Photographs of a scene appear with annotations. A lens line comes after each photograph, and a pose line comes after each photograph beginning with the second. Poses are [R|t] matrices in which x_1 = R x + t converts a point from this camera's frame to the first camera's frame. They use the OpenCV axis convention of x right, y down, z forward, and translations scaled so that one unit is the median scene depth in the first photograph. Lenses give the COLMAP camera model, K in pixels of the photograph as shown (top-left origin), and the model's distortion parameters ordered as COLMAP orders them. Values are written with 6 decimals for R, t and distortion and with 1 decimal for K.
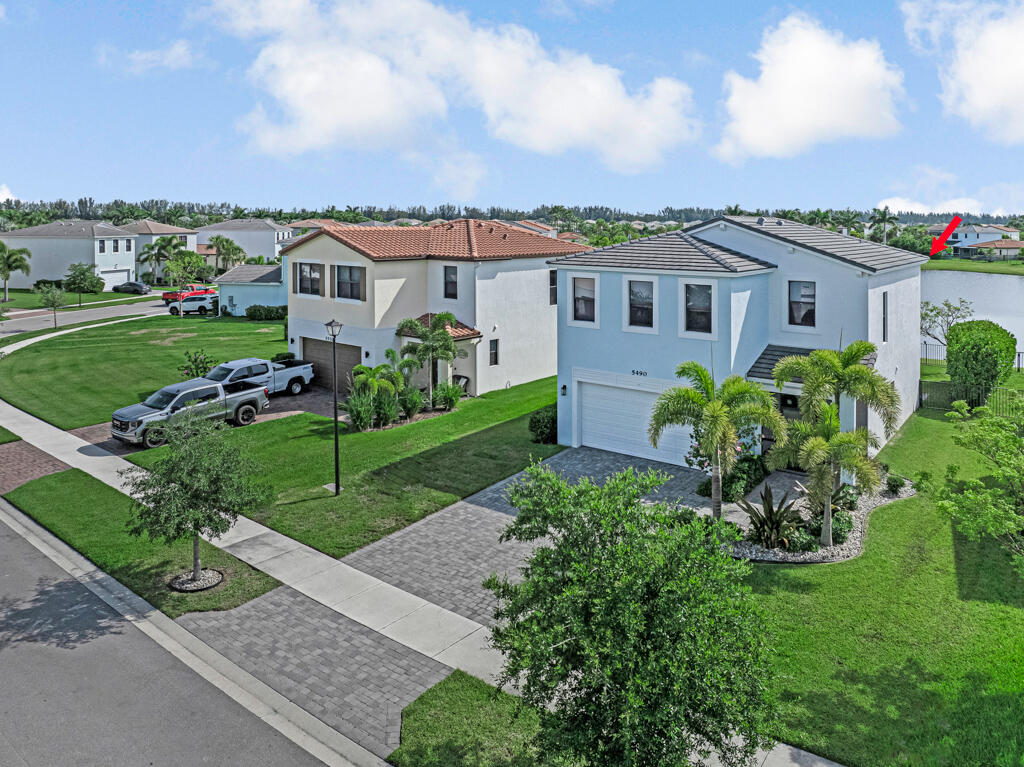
lens RADIAL K [[732.4, 0, 530.5], [0, 732.4, 385.1], [0, 0, 1]] dist [-0.017392, -0.004581]
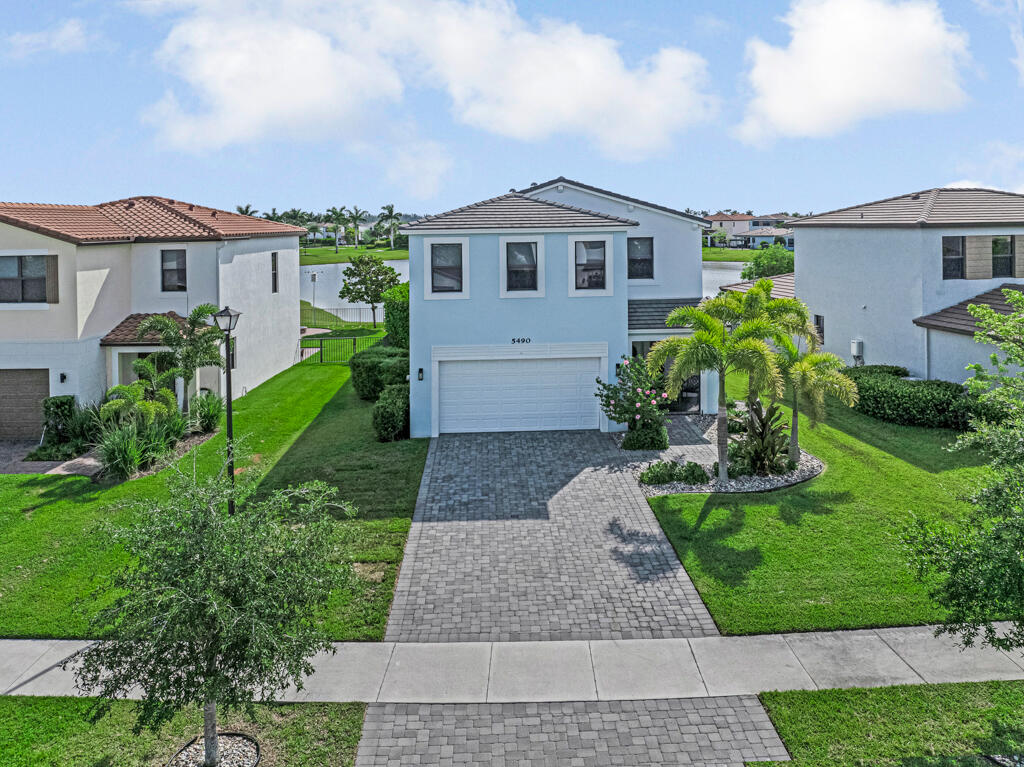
lens RADIAL K [[694.9, 0, 521.8], [0, 694.9, 347.2], [0, 0, 1]] dist [-0.031769, -0.003619]
pose [[0.792504, -0.121781, 0.597584, -0.381480], [0.147712, 0.989014, 0.005657, -0.013007], [-0.591708, 0.083787, 0.801786, 0.284586]]
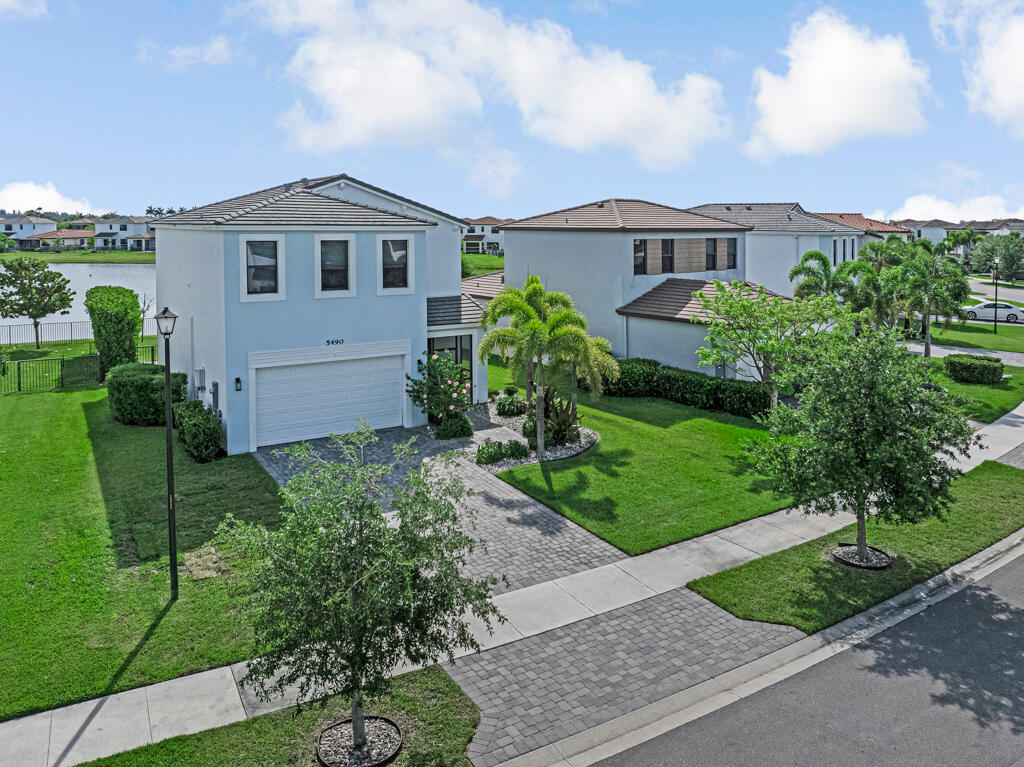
lens RADIAL K [[732.4, 0, 530.5], [0, 732.4, 385.1], [0, 0, 1]] dist [-0.017392, -0.004581]
pose [[0.365846, -0.199292, 0.909087, -0.597795], [0.192352, 0.971905, 0.135654, -0.040578], [-0.910581, 0.125236, 0.393902, 0.419284]]
